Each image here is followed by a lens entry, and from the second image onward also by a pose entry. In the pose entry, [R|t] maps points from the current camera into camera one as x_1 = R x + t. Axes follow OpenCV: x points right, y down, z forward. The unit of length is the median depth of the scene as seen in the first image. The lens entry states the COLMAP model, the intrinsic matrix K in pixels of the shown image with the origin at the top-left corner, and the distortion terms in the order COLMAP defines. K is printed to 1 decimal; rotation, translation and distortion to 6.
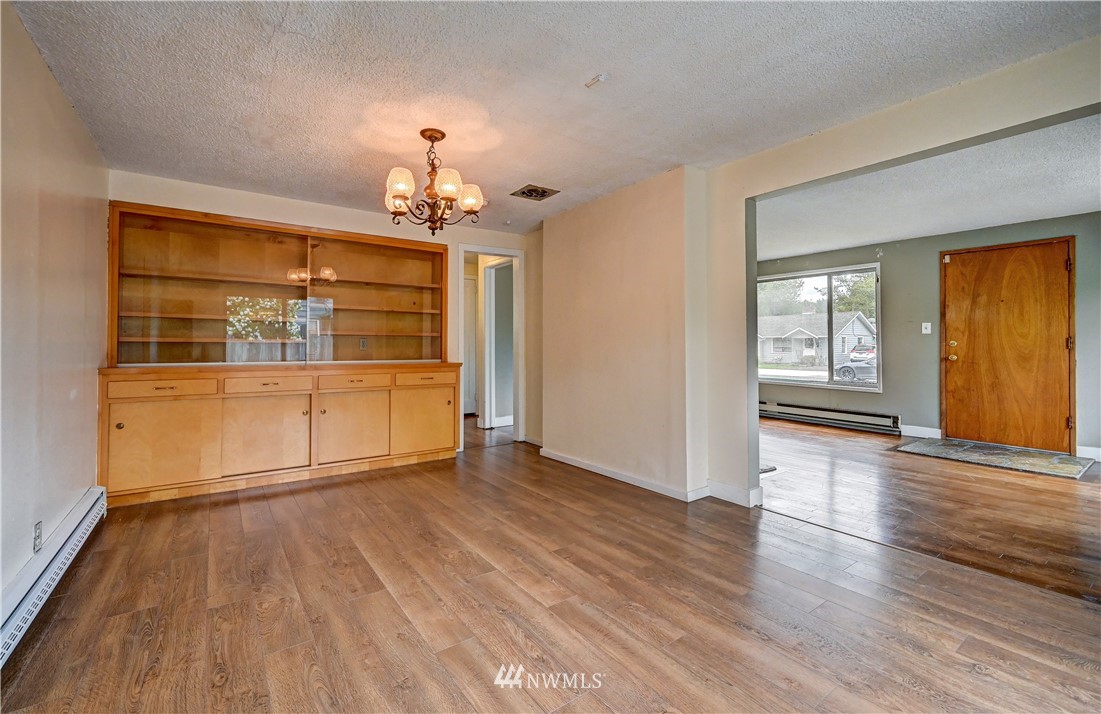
lens RADIAL K [[467.1, 0, 536.4], [0, 467.1, 339.5], [0, 0, 1]] dist [-0.007522, 0.000679]
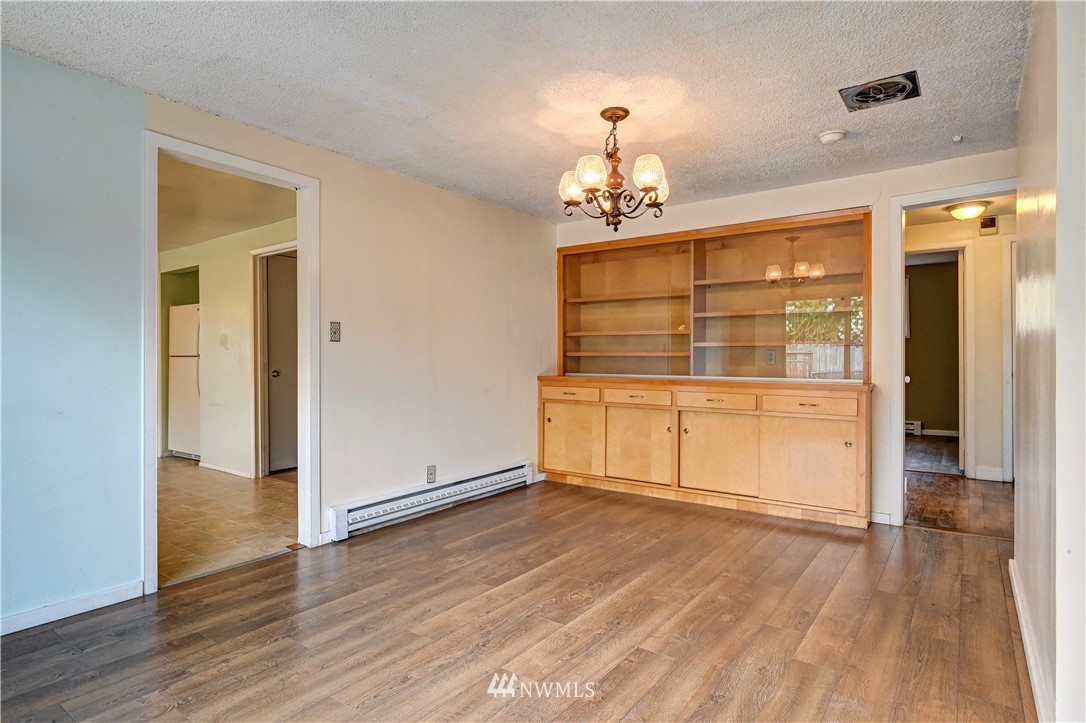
lens RADIAL K [[574.5, 0, 545.5], [0, 574.5, 358.6], [0, 0, 1]] dist [-0.002883, 0.001921]
pose [[0.326598, -0.000796, -0.945163, 0.732639], [0.012360, 0.999918, 0.003428, 0.007001], [0.945082, -0.012802, 0.326581, 0.524765]]
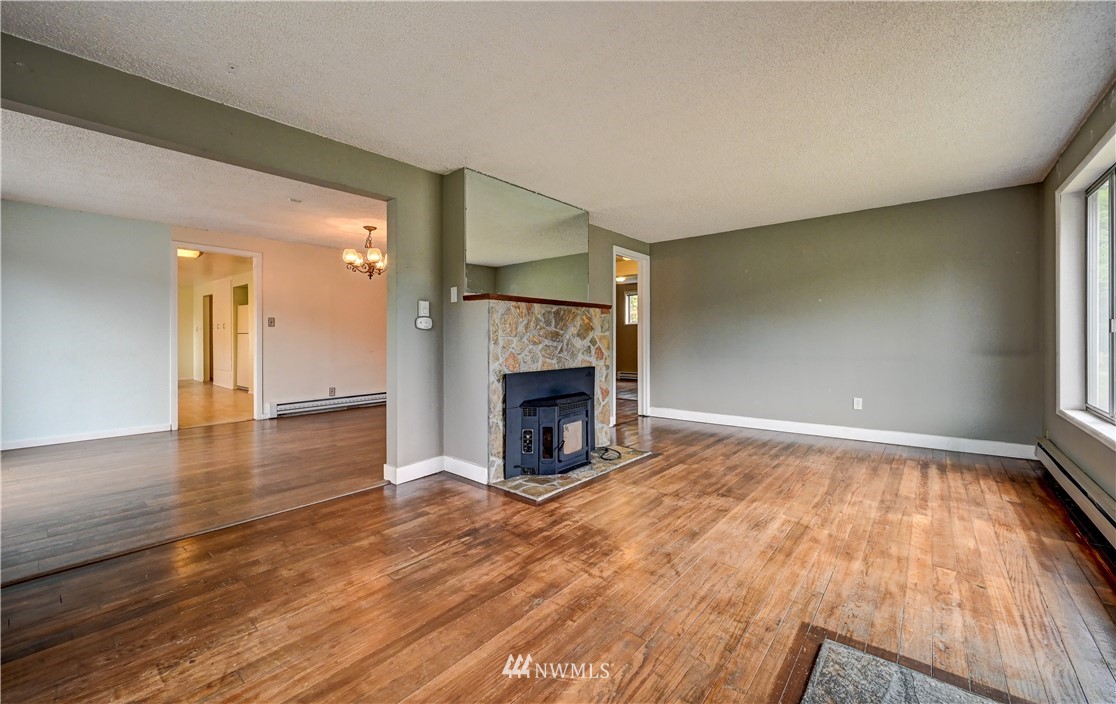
lens RADIAL K [[442.4, 0, 558.3], [0, 442.4, 342.0], [0, 0, 1]] dist [0.001485, 0.000024]
pose [[0.267784, 0.016022, -0.963346, 1.775707], [0.009565, 0.999768, 0.019287, 0.013176], [0.963432, -0.014379, 0.267568, 1.245500]]
